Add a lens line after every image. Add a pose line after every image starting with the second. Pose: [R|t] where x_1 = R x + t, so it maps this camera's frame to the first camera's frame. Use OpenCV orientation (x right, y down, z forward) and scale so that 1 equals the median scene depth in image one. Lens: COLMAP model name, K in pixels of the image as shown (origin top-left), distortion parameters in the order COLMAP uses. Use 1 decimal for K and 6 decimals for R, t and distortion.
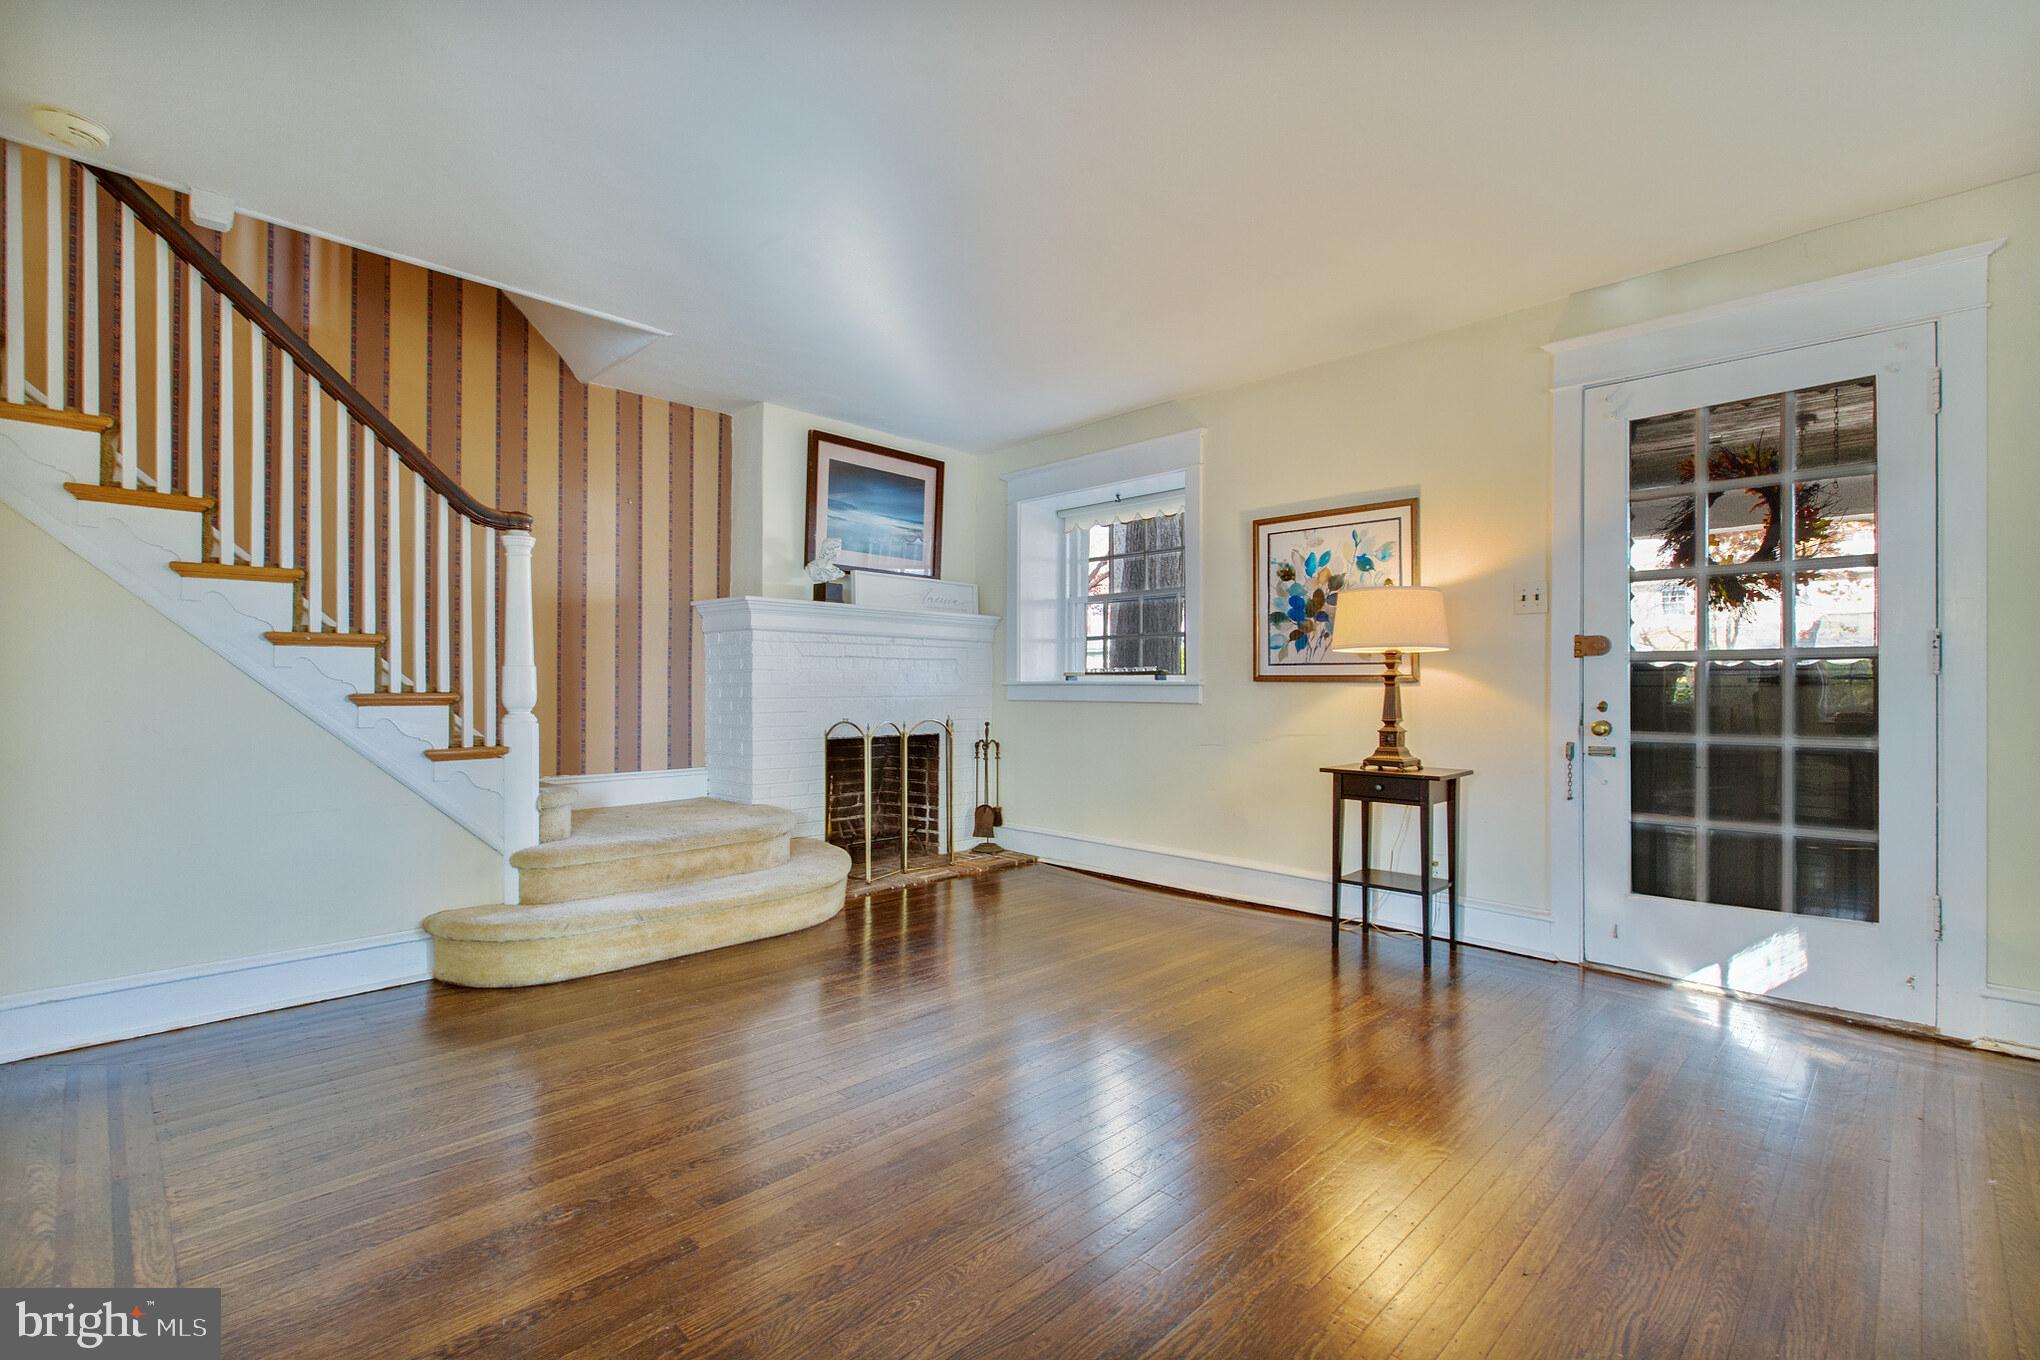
lens RADIAL K [[917.1, 0, 1019.0], [0, 917.1, 681.2], [0, 0, 1]] dist [0.021115, 0.000760]
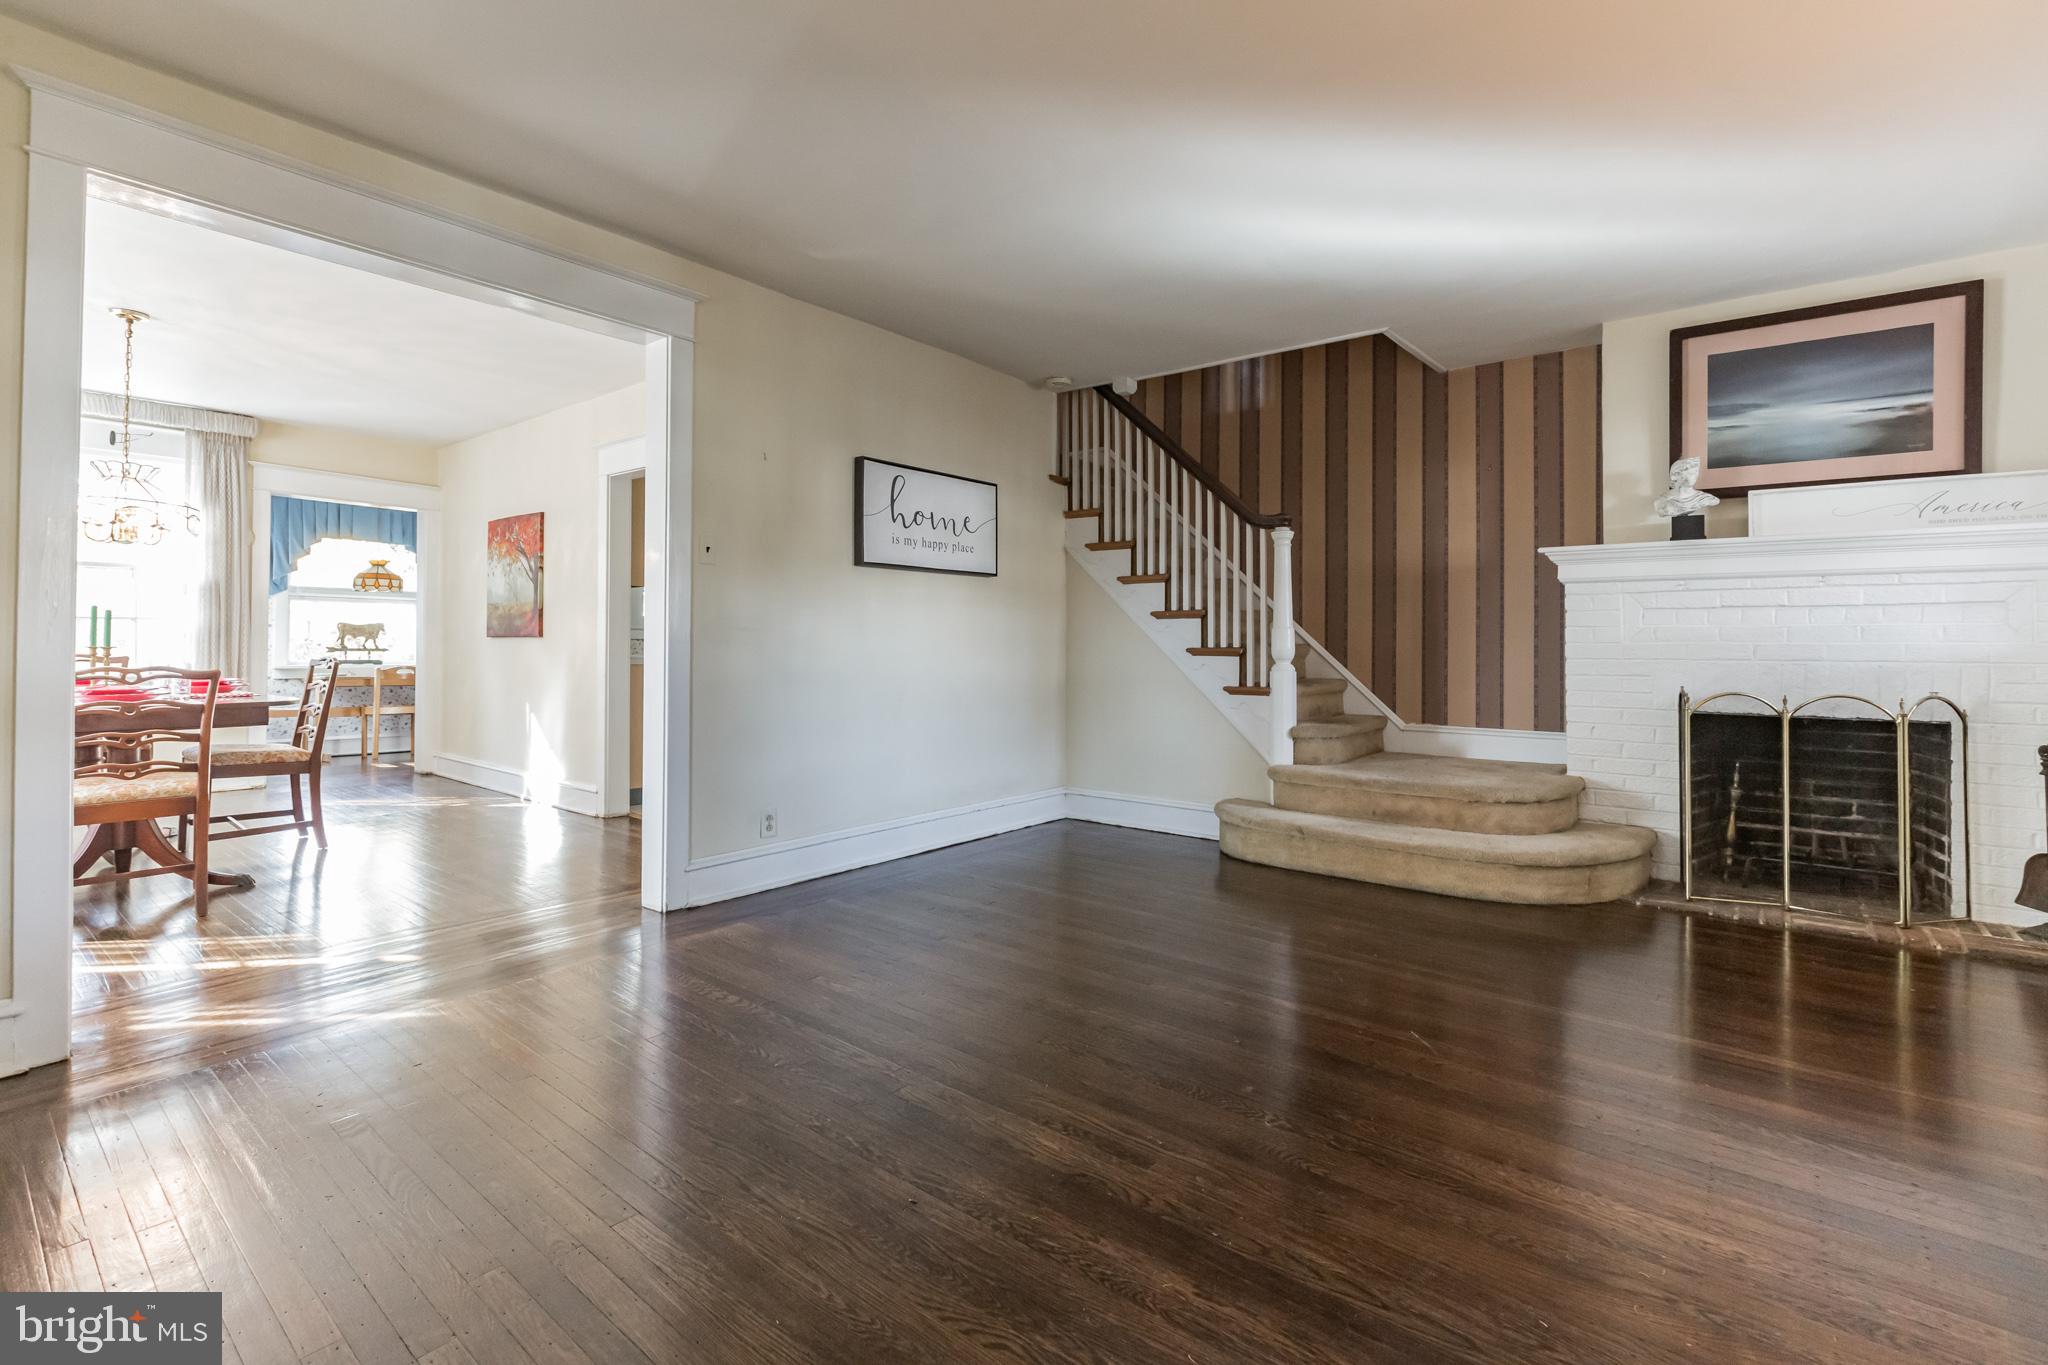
lens RADIAL K [[929.8, 0, 1015.5], [0, 929.8, 645.2], [0, 0, 1]] dist [0.000476, 0.000020]
pose [[0.107467, -0.004843, -0.994197, 0.750855], [-0.003100, 0.999982, -0.005206, 0.016256], [0.994204, 0.003642, 0.107450, 0.473451]]
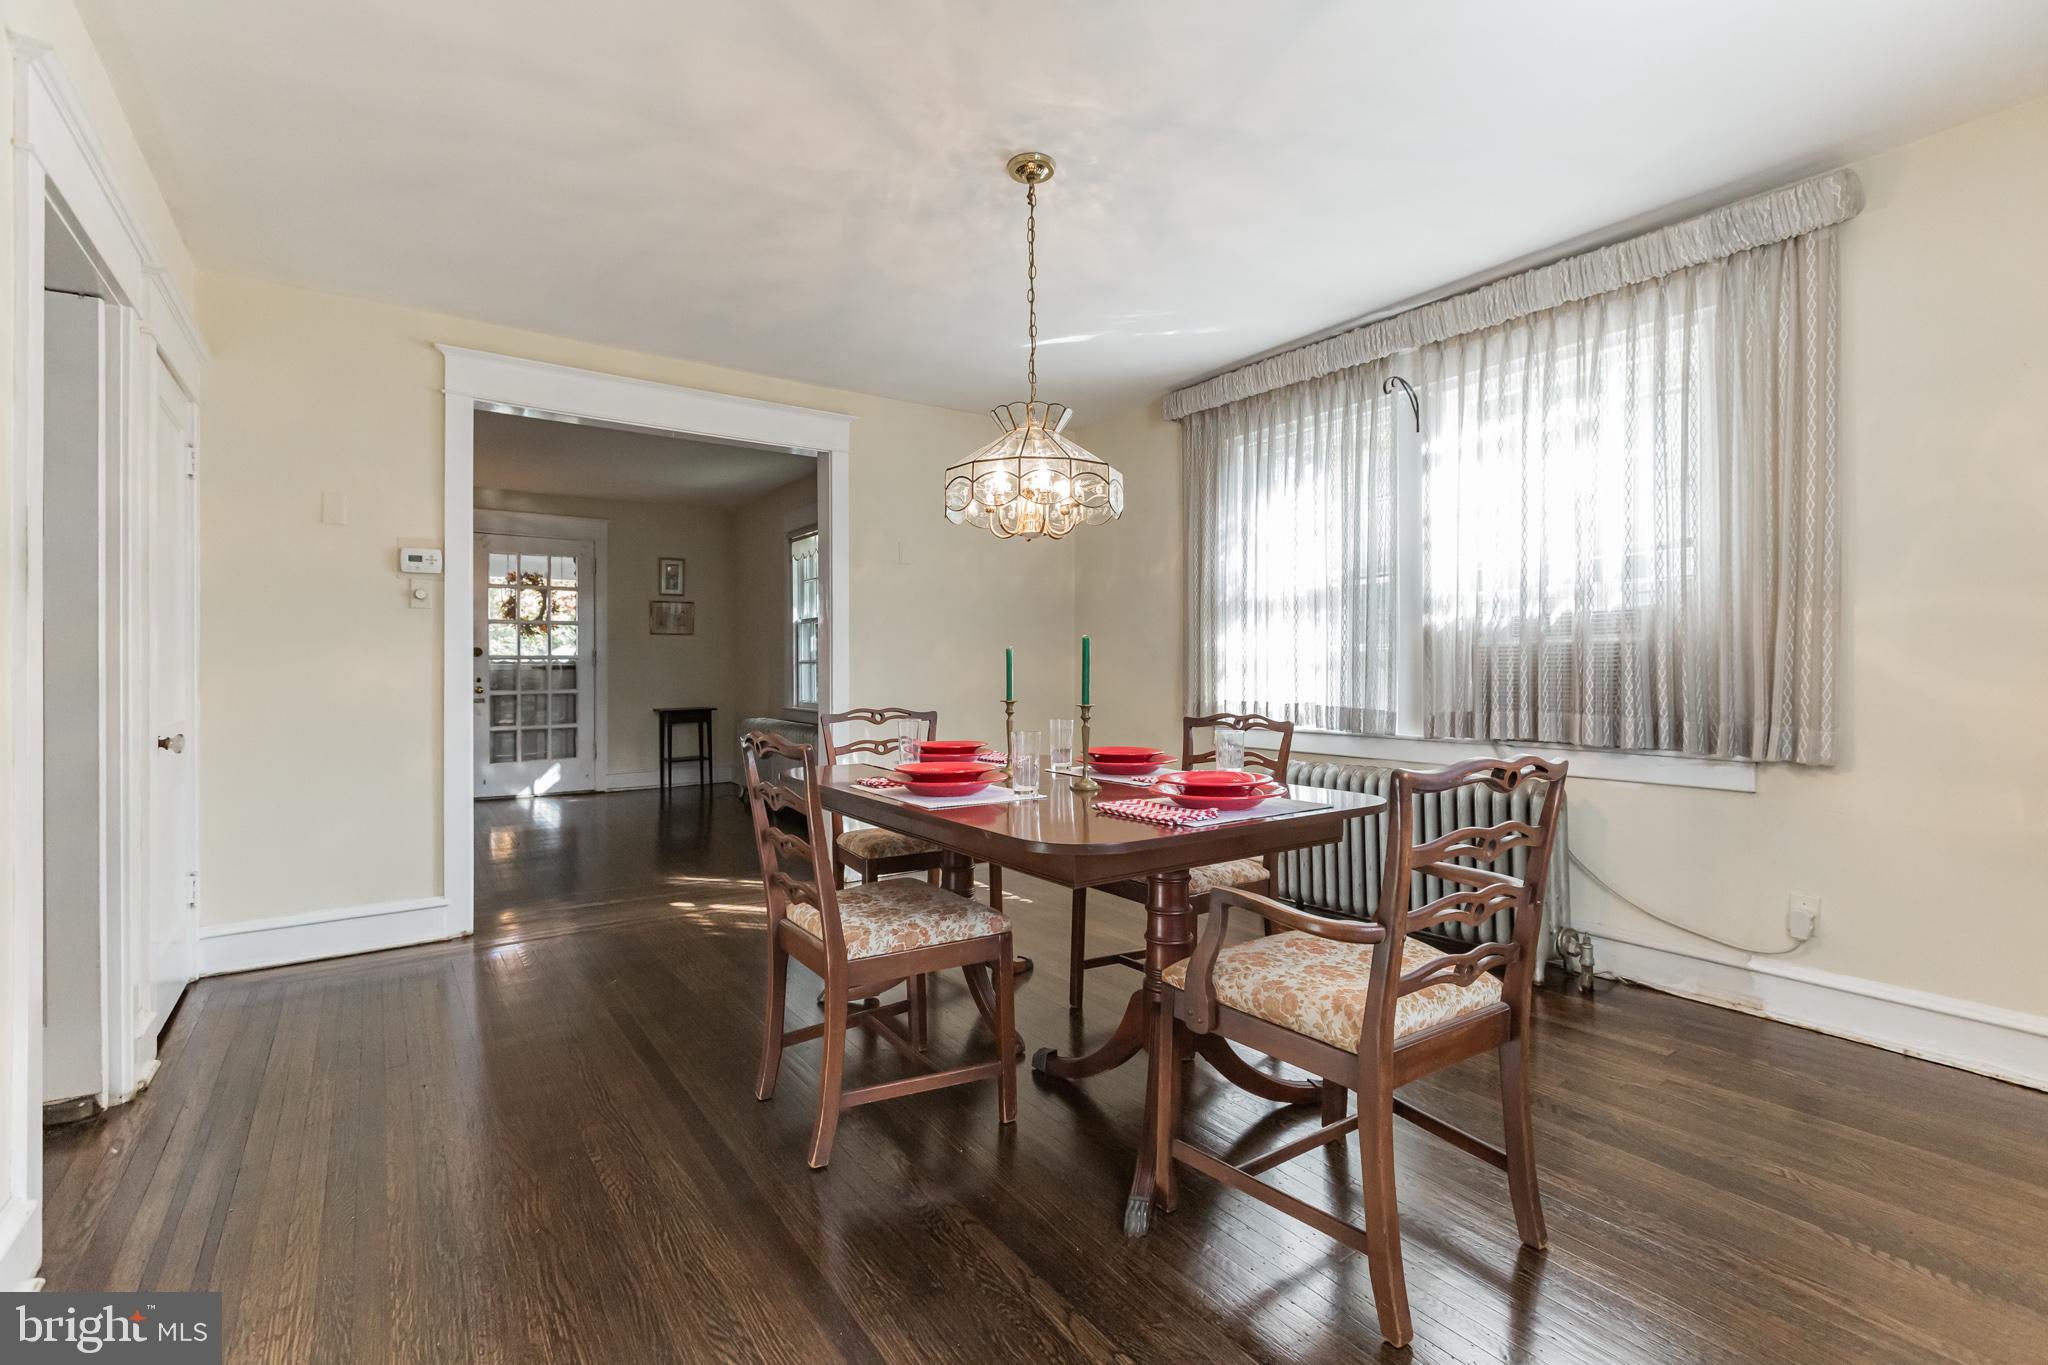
lens RADIAL K [[929.8, 0, 1034.1], [0, 929.8, 674.6], [0, 0, 1]] dist [0.000476, 0.000020]
pose [[0.160863, -0.010328, 0.986923, -0.535292], [0.001624, 0.999947, 0.010200, -0.002527], [-0.986975, -0.000038, 0.160871, -0.258206]]
